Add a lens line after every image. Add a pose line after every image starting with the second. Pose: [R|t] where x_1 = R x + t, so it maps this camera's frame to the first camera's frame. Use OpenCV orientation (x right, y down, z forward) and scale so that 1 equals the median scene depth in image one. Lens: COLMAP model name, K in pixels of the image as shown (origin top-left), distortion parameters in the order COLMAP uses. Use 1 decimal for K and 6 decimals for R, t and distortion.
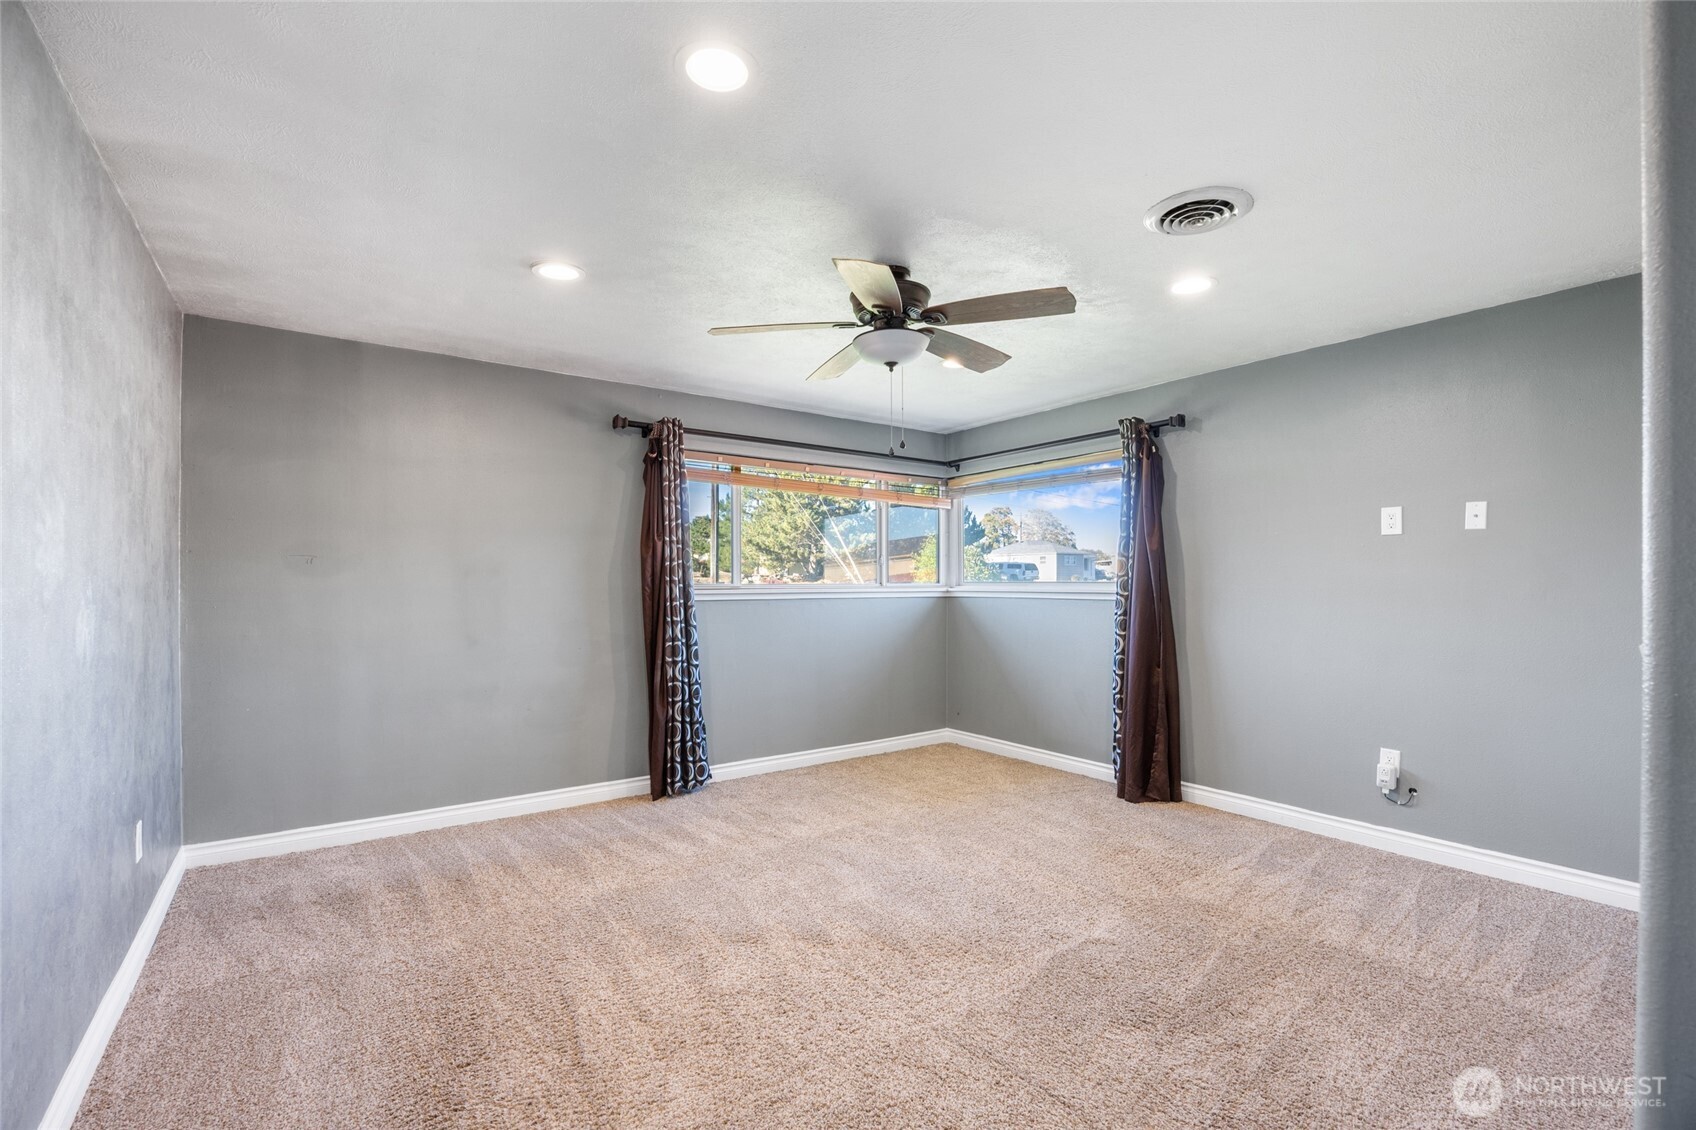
lens RADIAL K [[738.9, 0, 848.9], [0, 738.9, 569.0], [0, 0, 1]] dist [-0.014807, -0.000050]
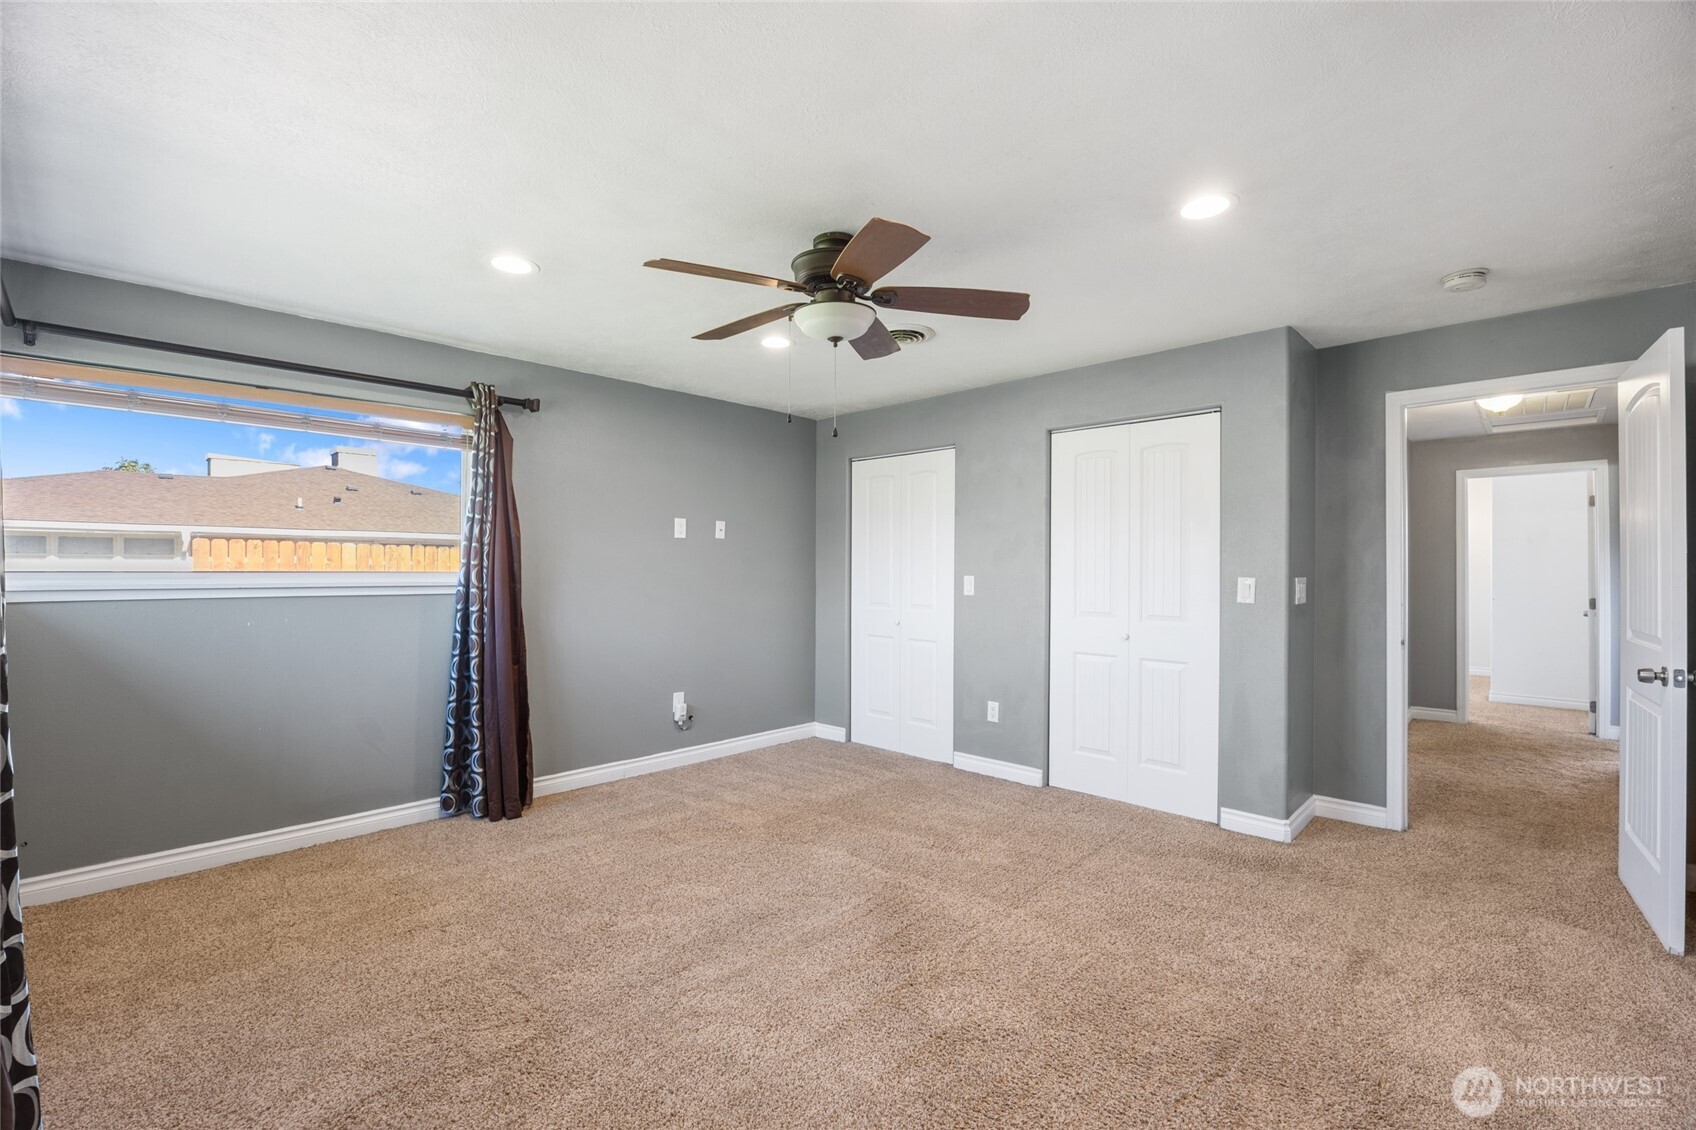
lens RADIAL K [[738.9, 0, 849.4], [0, 738.9, 569.3], [0, 0, 1]] dist [-0.014807, -0.000050]
pose [[-0.169821, -0.001219, 0.985474, -0.672265], [-0.018897, 0.999819, -0.002020, 0.008257], [-0.985294, -0.018965, -0.169813, 0.890618]]
